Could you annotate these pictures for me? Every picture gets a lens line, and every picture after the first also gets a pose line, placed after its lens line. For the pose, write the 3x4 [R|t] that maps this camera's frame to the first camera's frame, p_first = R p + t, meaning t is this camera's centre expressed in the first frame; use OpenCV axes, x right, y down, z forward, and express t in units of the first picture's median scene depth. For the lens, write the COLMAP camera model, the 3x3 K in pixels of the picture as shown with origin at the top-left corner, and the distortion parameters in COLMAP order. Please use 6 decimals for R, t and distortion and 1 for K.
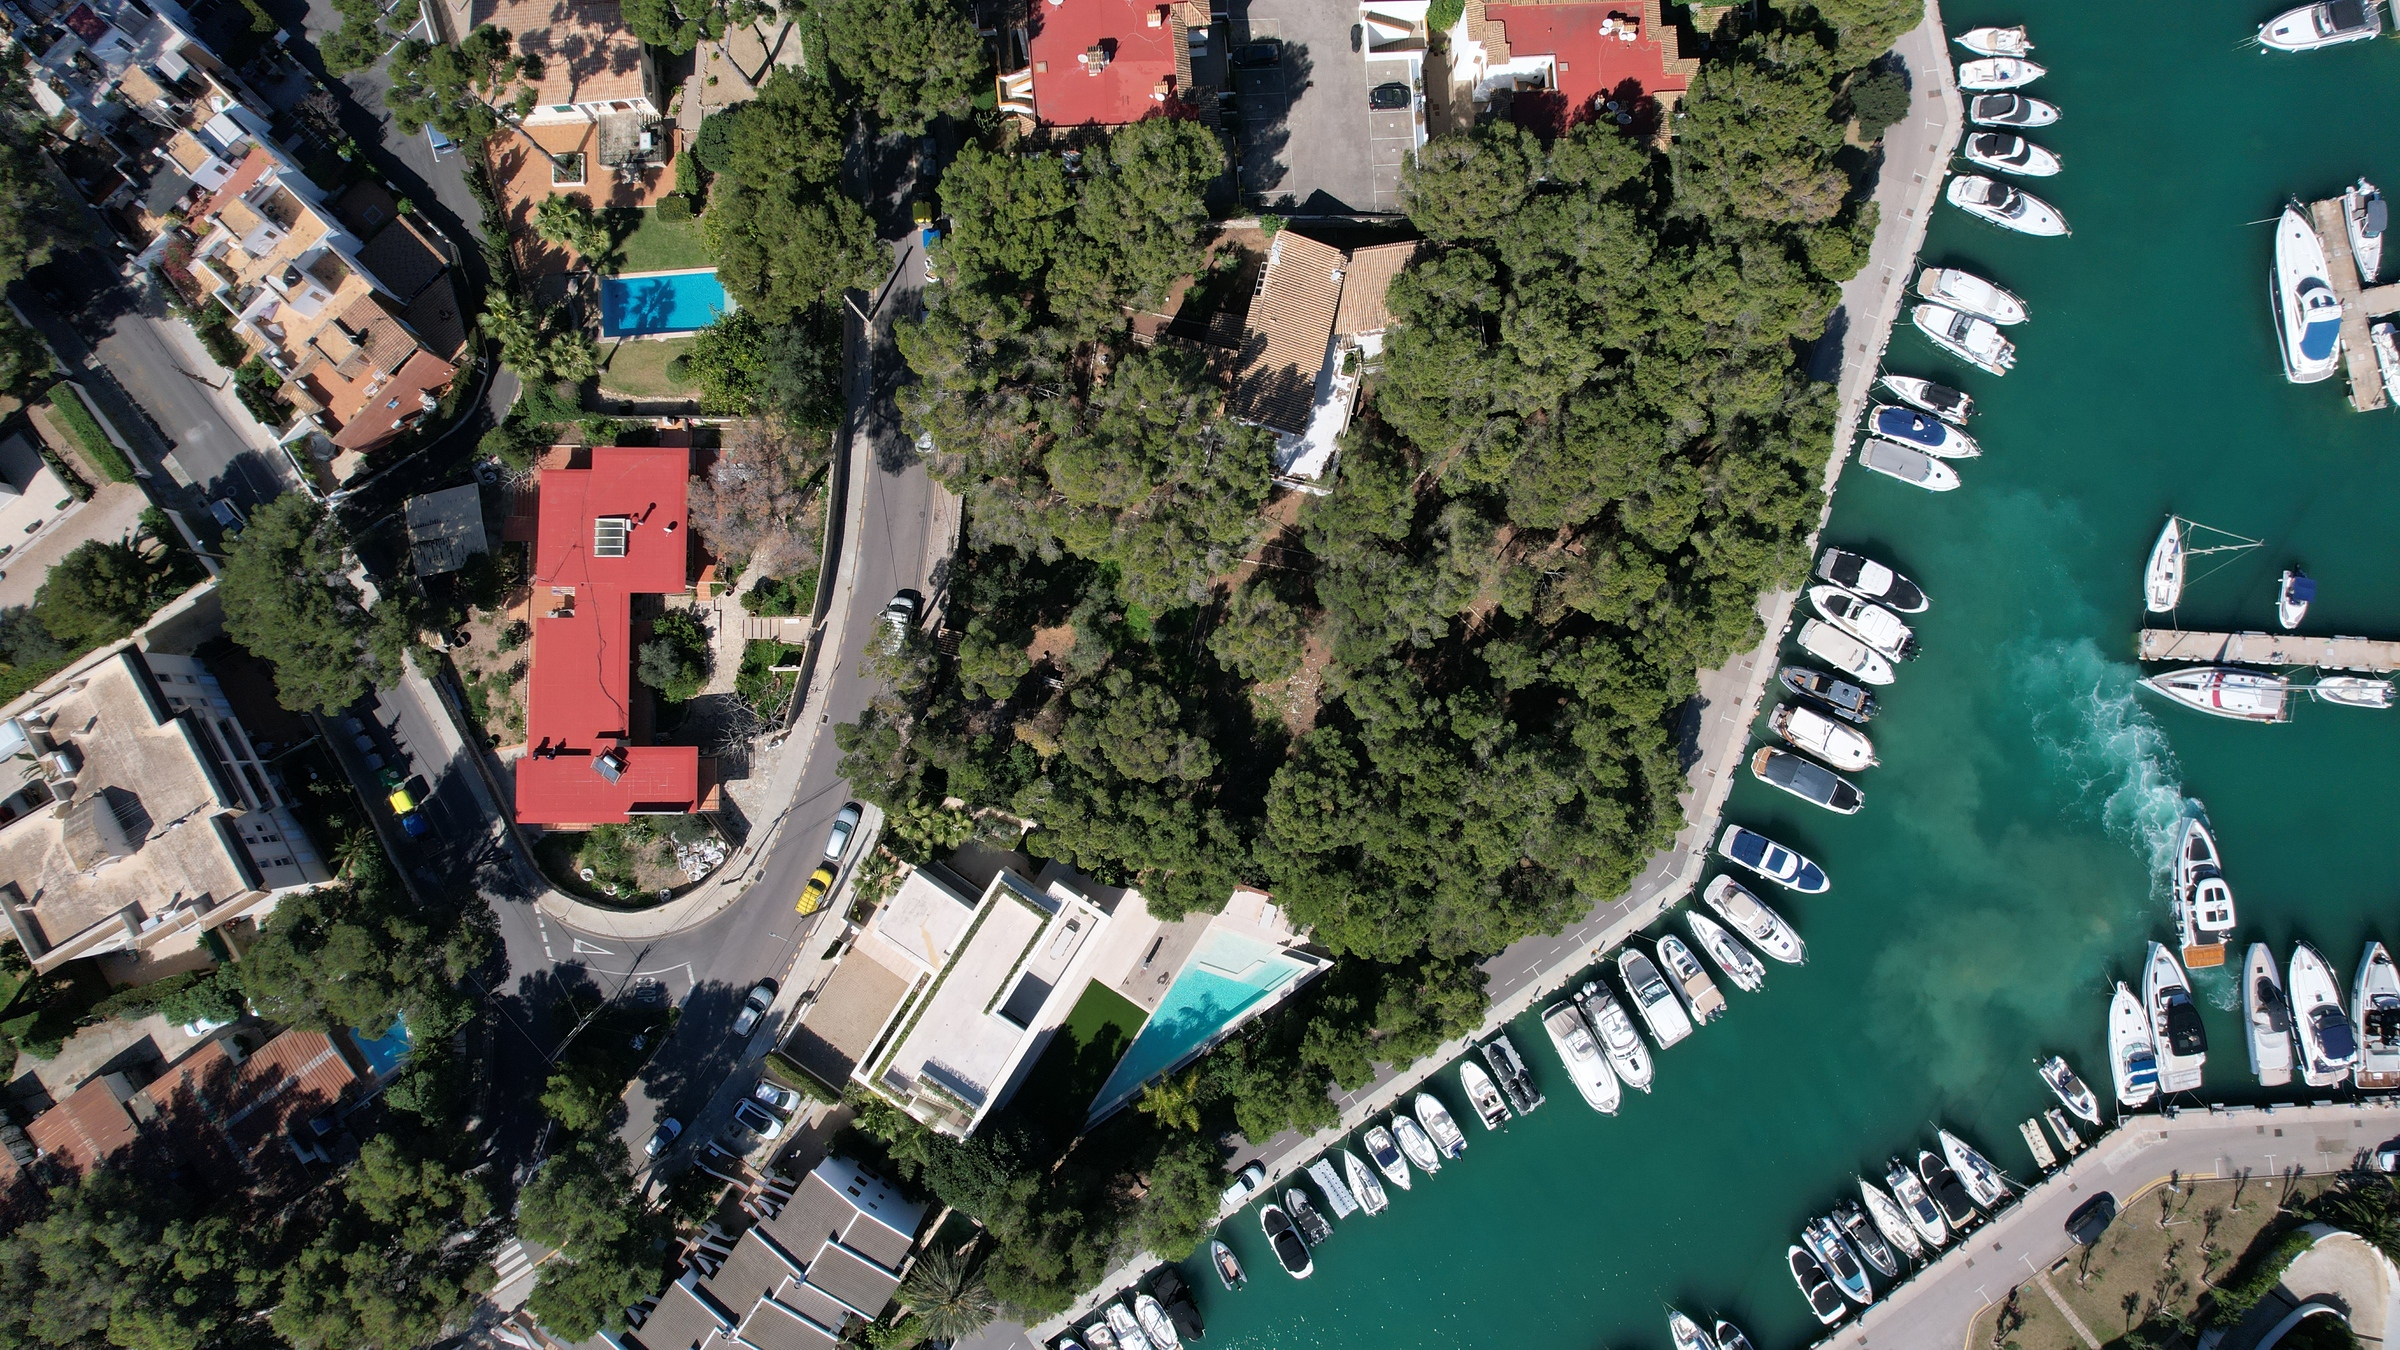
lens RADIAL K [[1545.0, 0, 1211.5], [0, 1545.0, 659.2], [0, 0, 1]] dist [-0.067341, 0.055725]
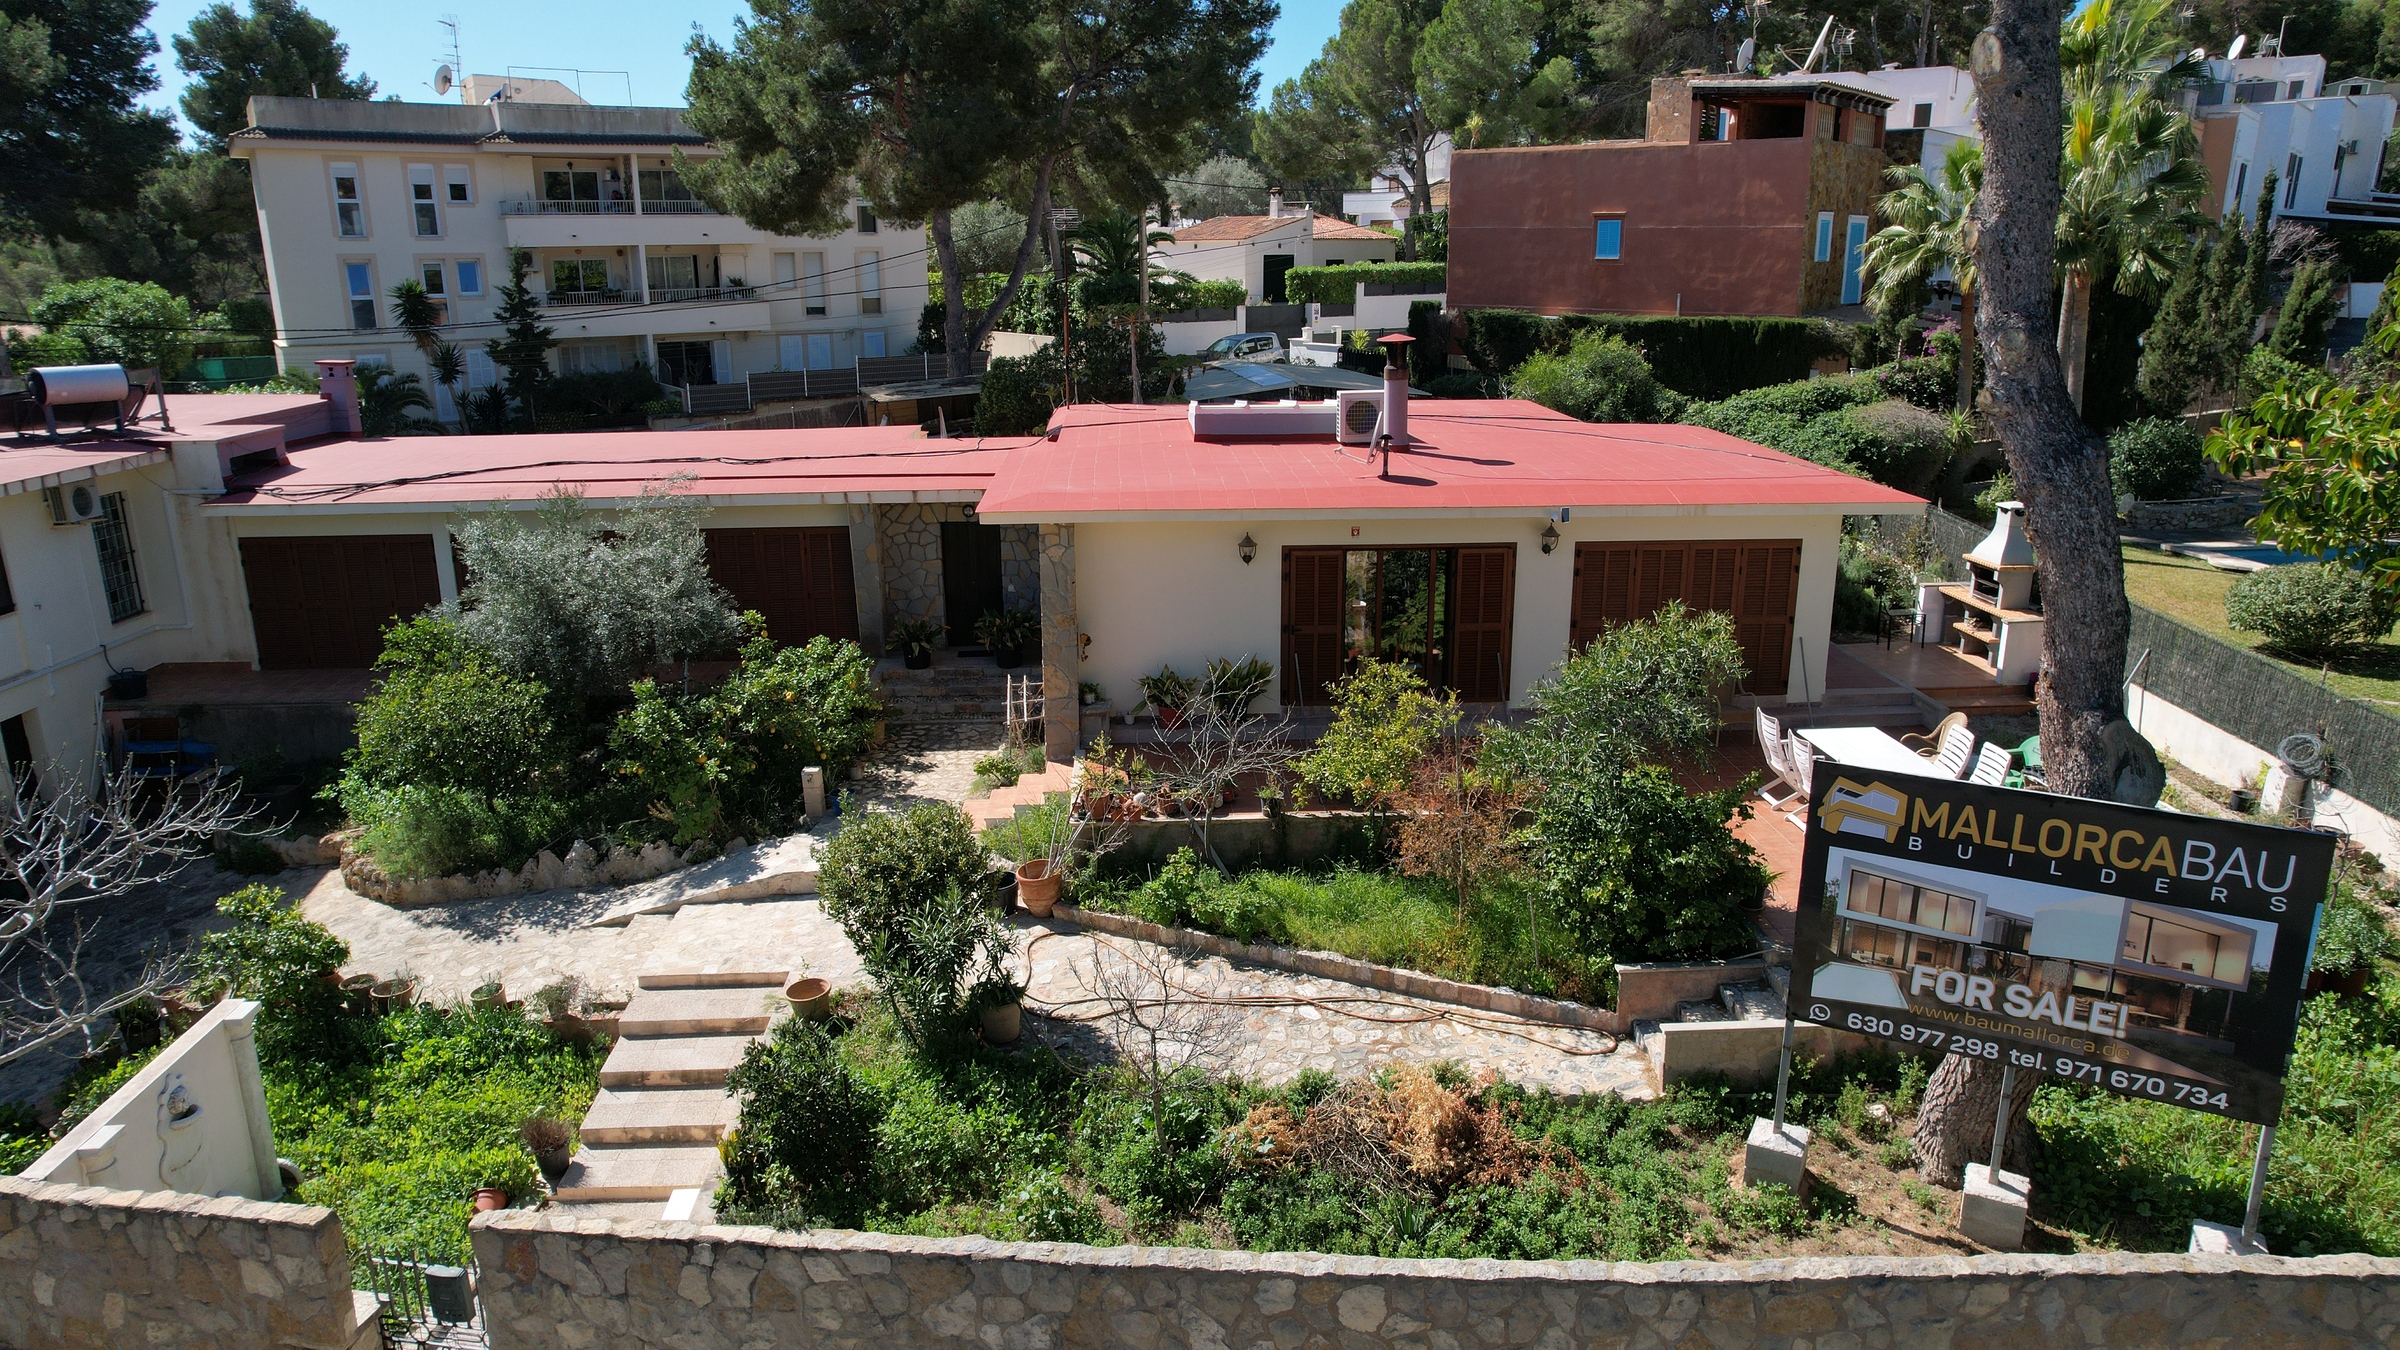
lens RADIAL K [[1545.0, 0, 1208.9], [0, 1545.0, 665.7], [0, 0, 1]] dist [-0.067341, 0.055725]
pose [[0.060106, 0.244119, -0.967881, -0.190931], [-0.996905, 0.063901, -0.045791, -0.056885], [0.050670, 0.967638, 0.247204, 0.959944]]
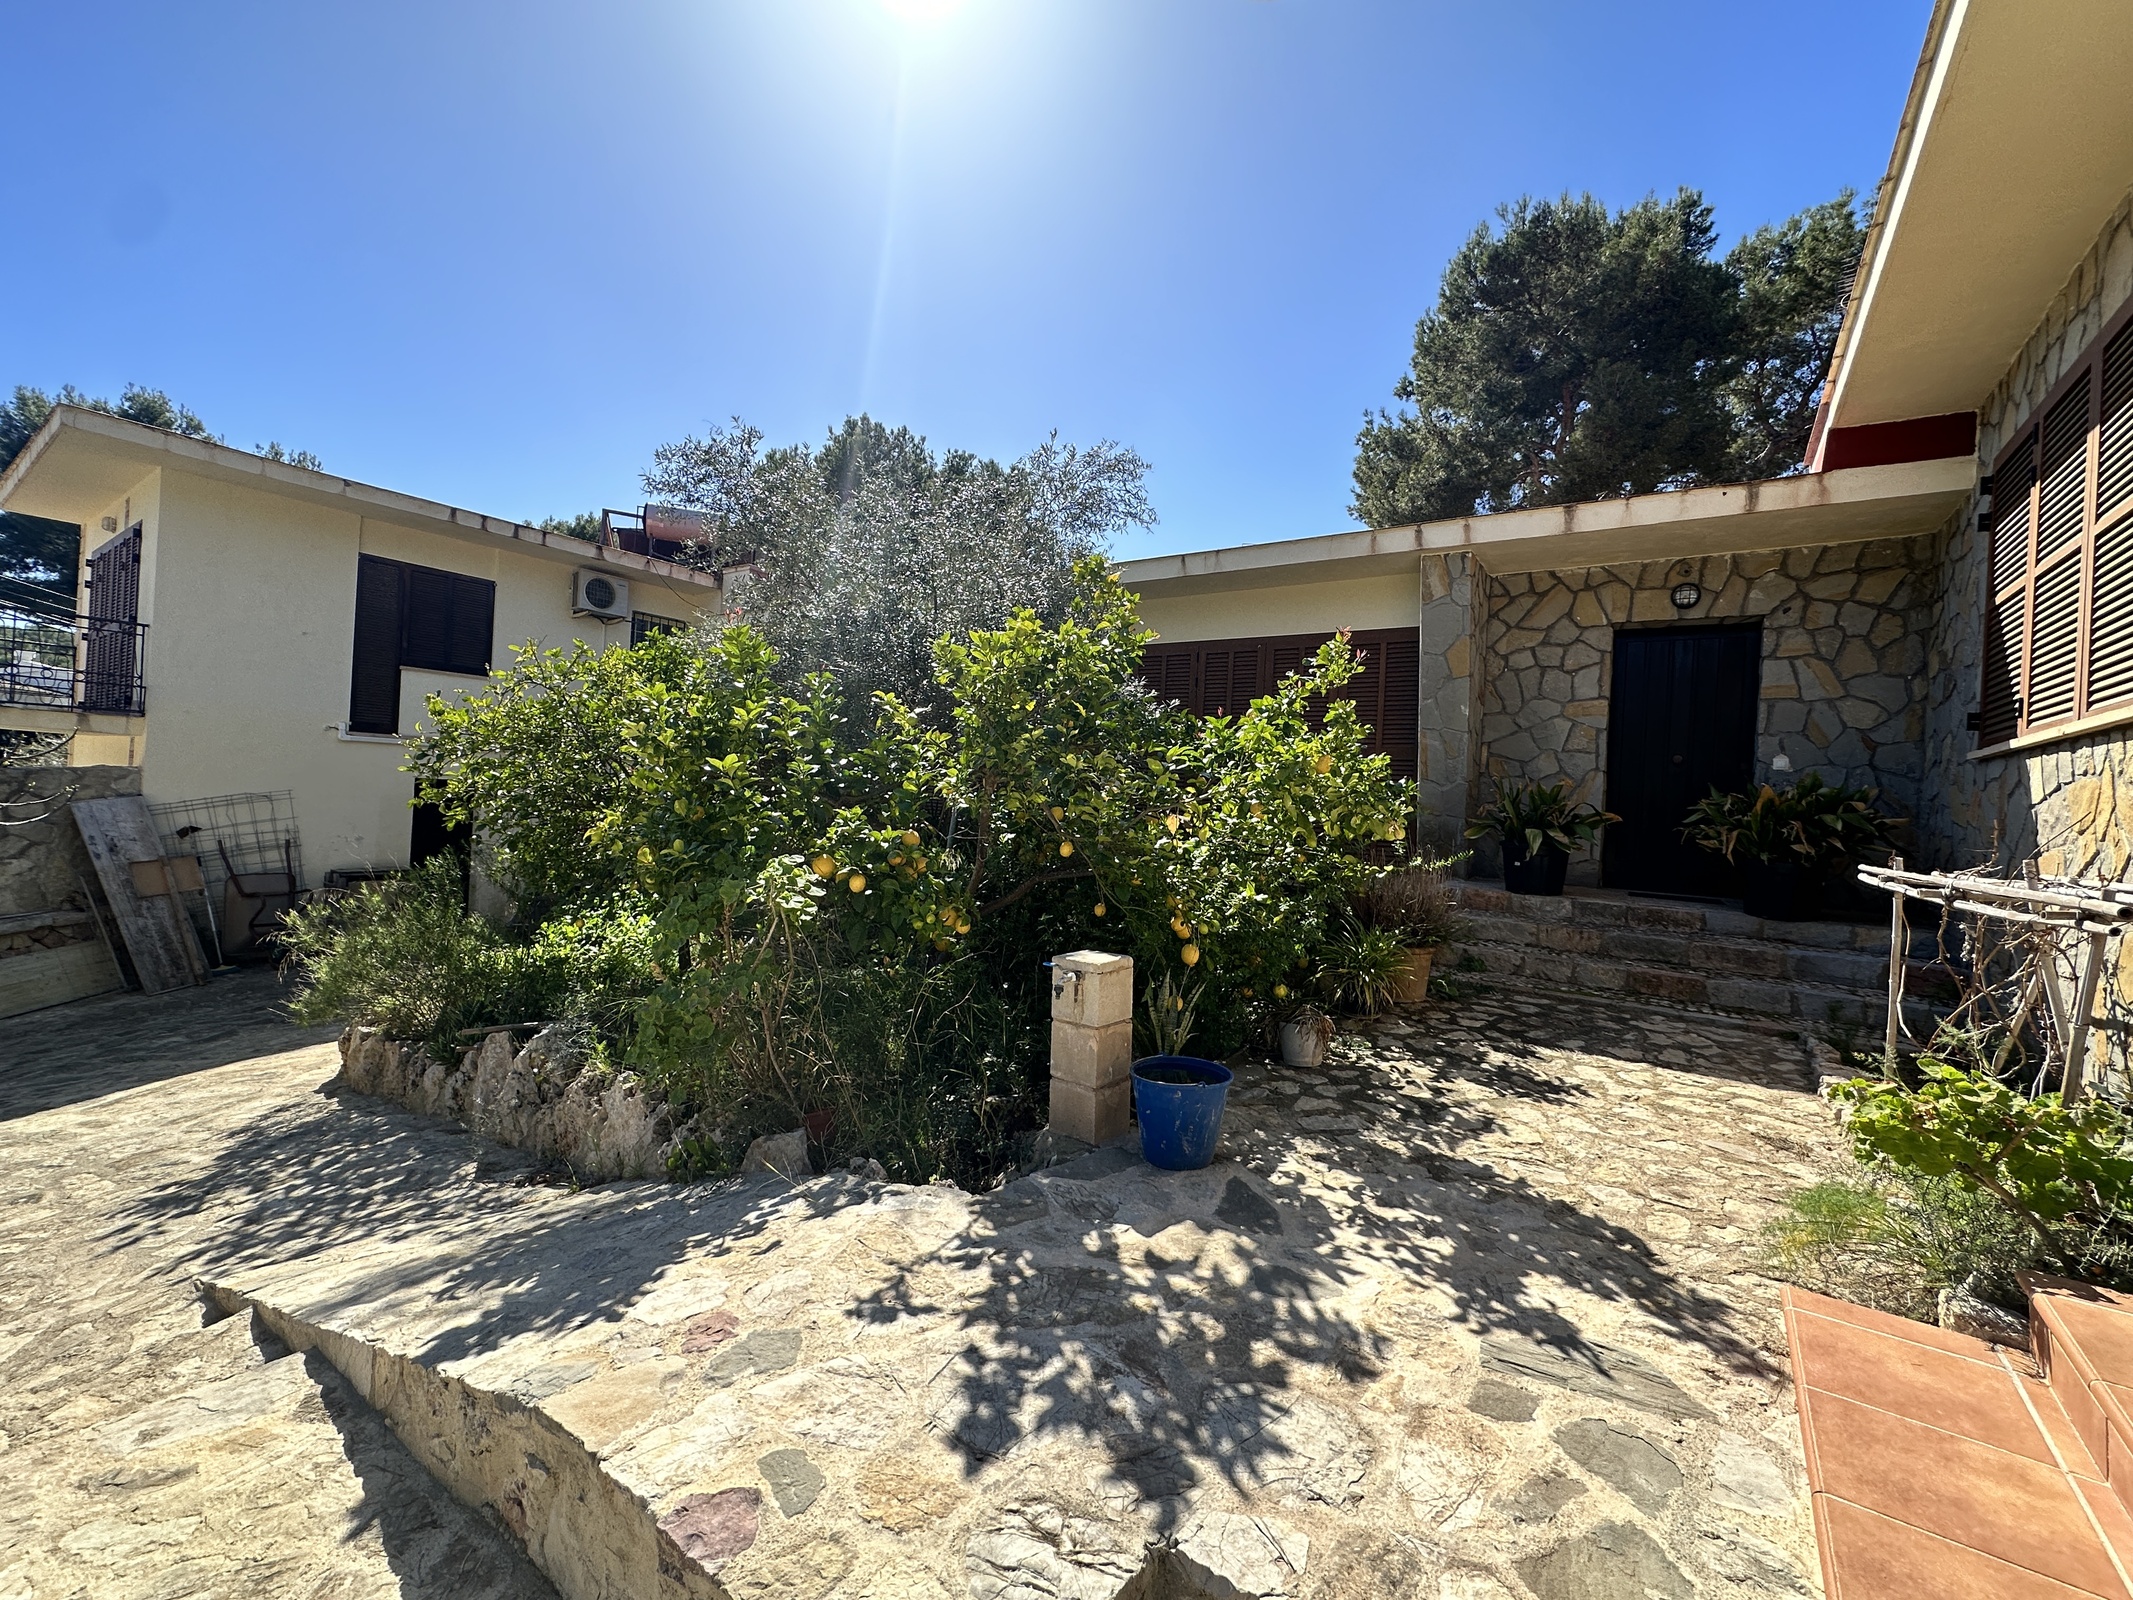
lens RADIAL K [[879.3, 0, 1059.4], [0, 879.3, 801.4], [0, 0, 1]] dist [-0.002061, -0.000218]
pose [[-0.582008, -0.040031, -0.812197, -0.318226], [-0.812836, -0.000553, 0.582493, -0.037253], [-0.023767, 0.999198, -0.032217, 1.002148]]
